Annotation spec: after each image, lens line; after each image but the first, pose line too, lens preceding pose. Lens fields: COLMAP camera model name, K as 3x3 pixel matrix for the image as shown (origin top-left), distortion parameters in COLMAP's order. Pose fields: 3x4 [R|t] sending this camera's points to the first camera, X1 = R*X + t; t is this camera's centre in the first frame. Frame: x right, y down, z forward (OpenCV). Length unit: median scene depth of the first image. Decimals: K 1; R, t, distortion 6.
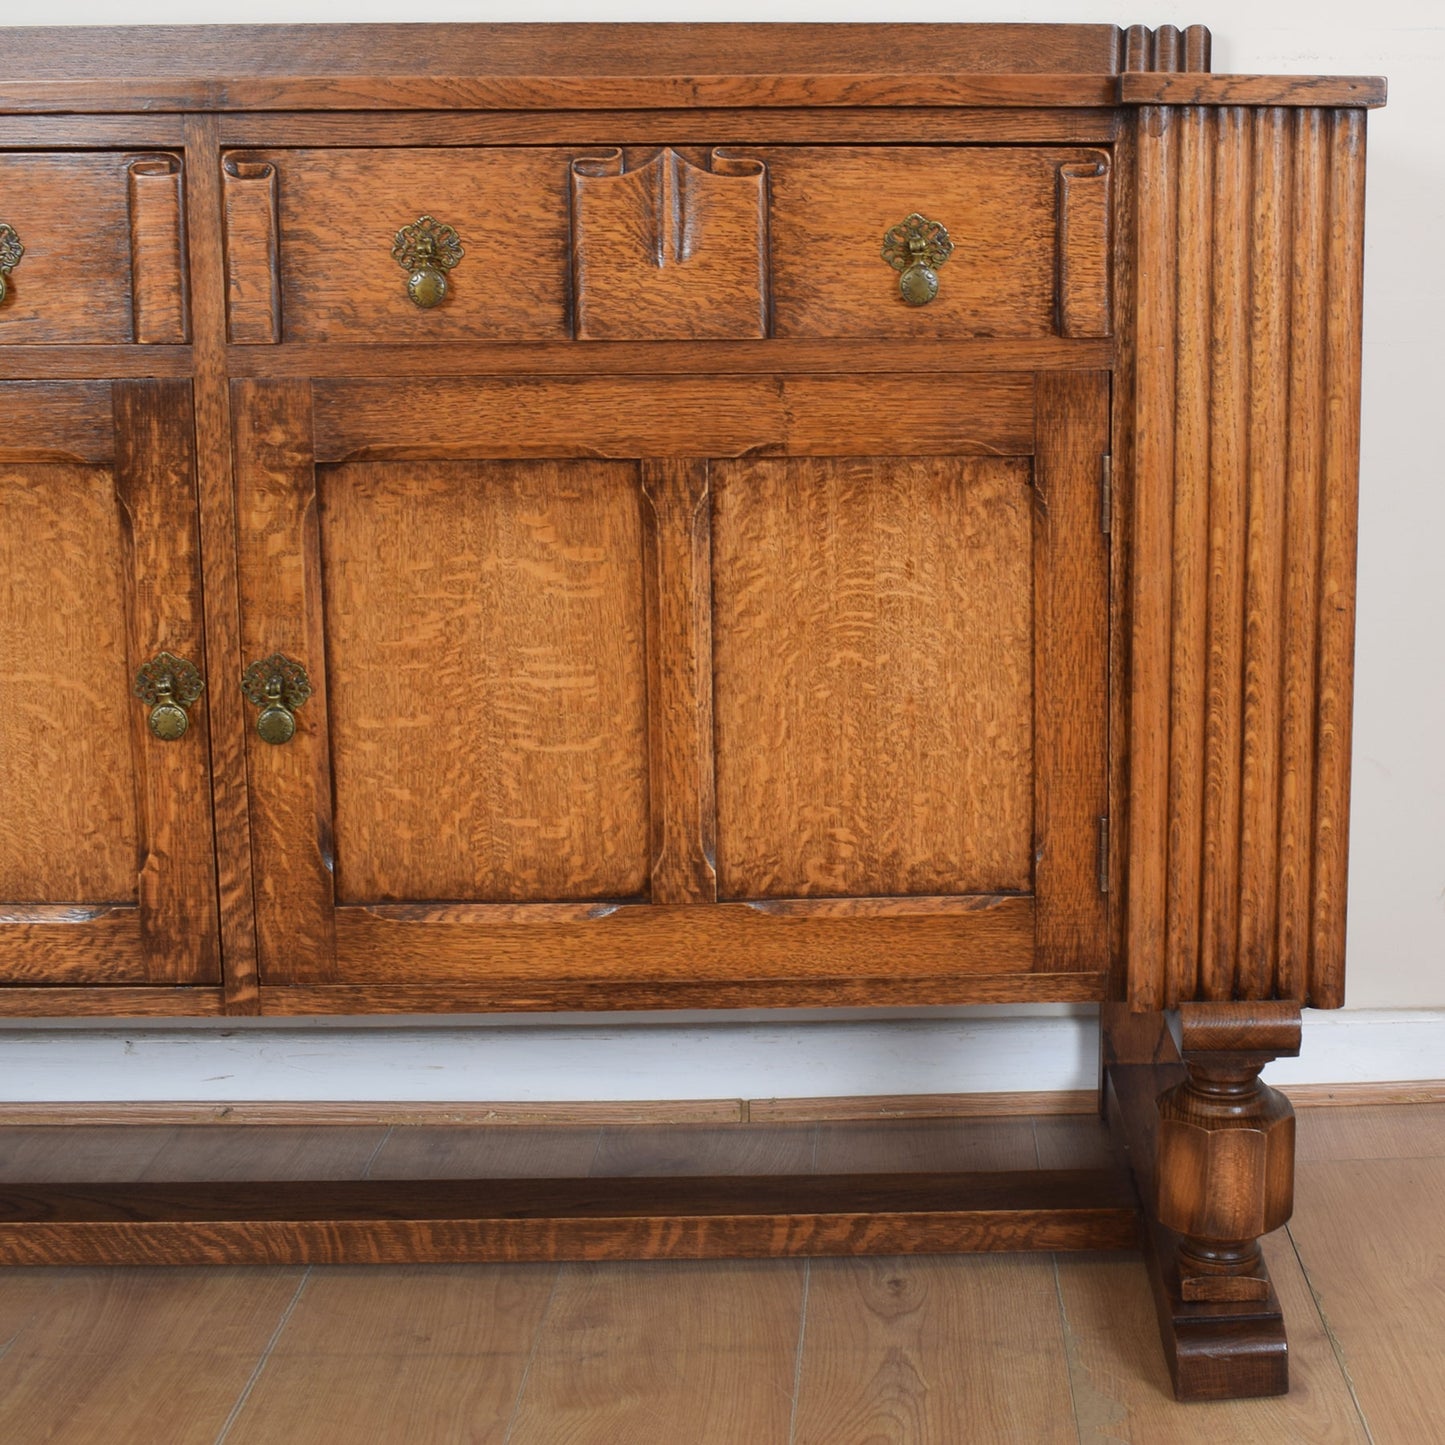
lens RADIAL K [[2225.7, 0, 1016.6], [0, 2225.7, 495.6], [0, 0, 1]] dist [-0.097998, 0.017260]
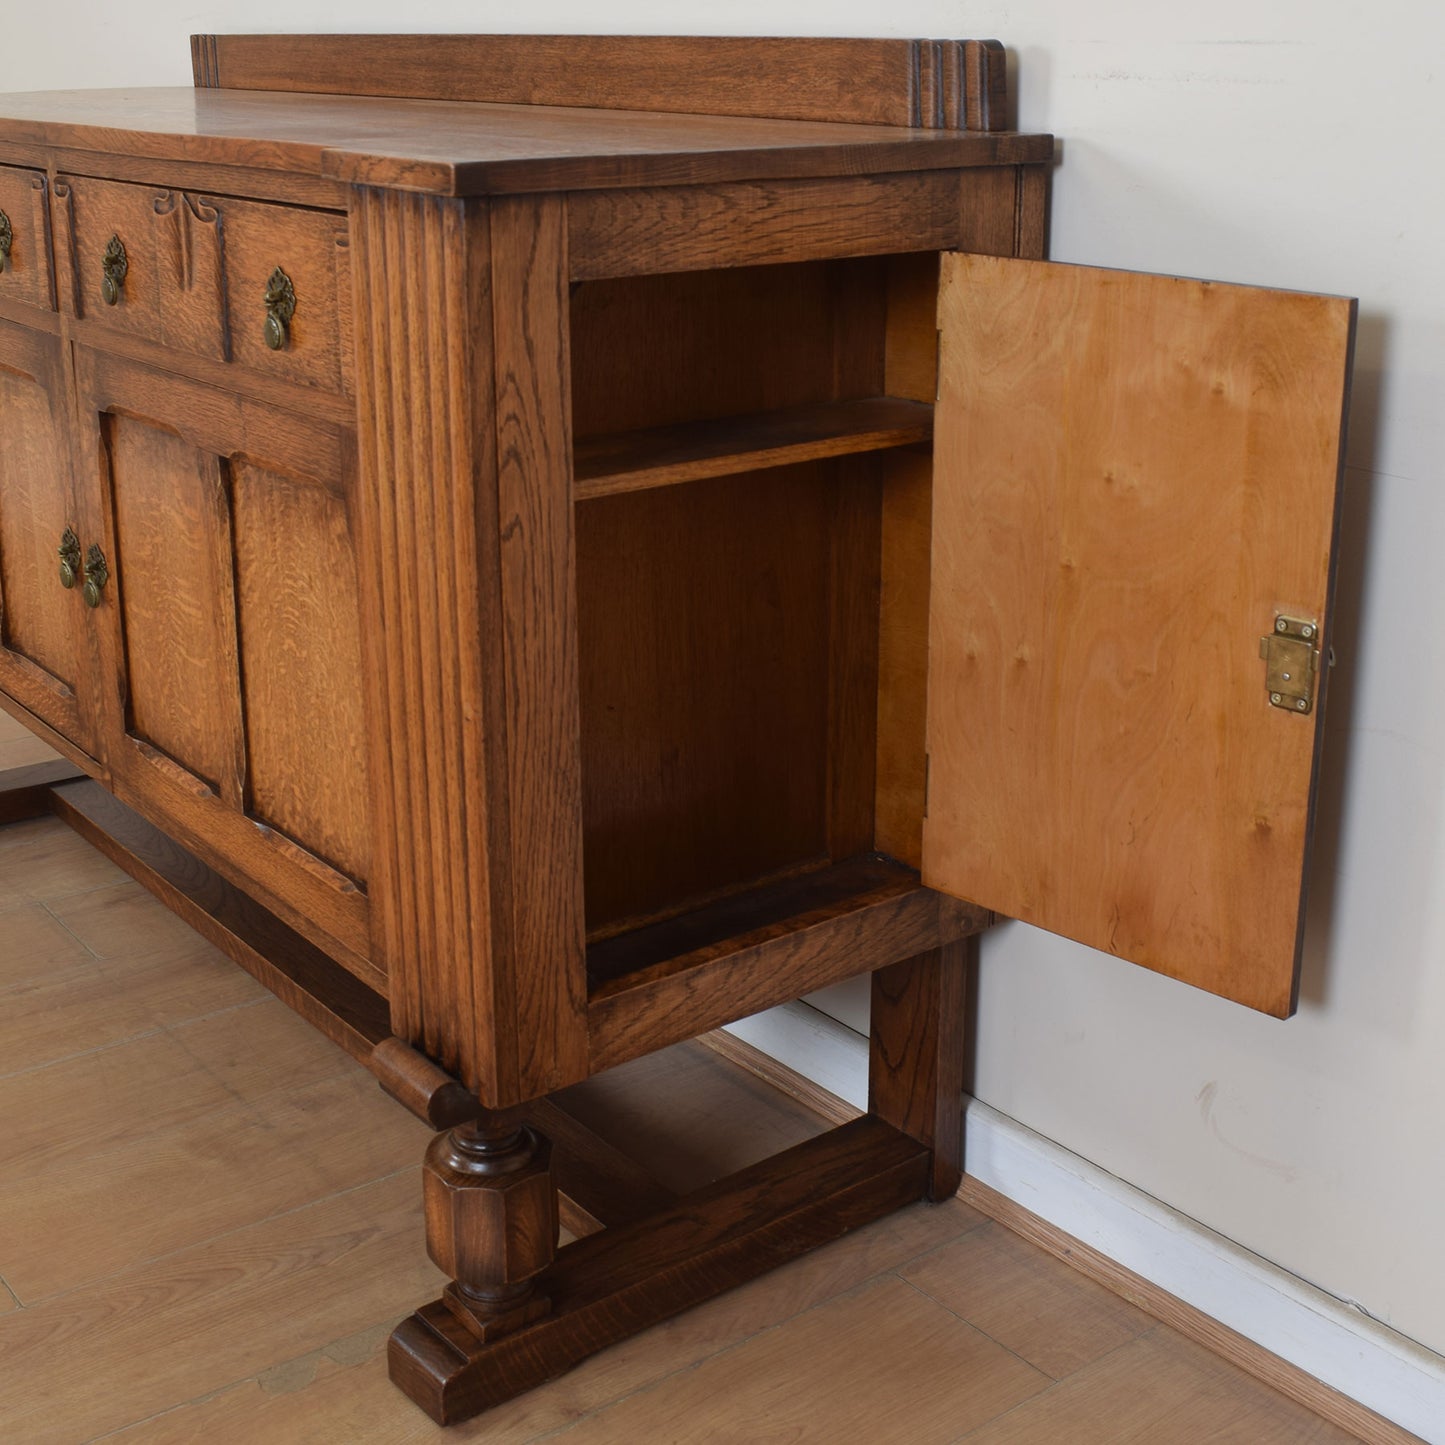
lens RADIAL K [[2031.3, 0, 818.0], [0, 2031.3, 613.1], [0, 0, 1]] dist [-0.090148, -0.000408]
pose [[0.597053, 0.226951, -0.769429, 0.901916], [-0.110815, 0.973284, 0.201091, -0.186729], [0.794511, -0.034798, 0.606252, 0.593188]]
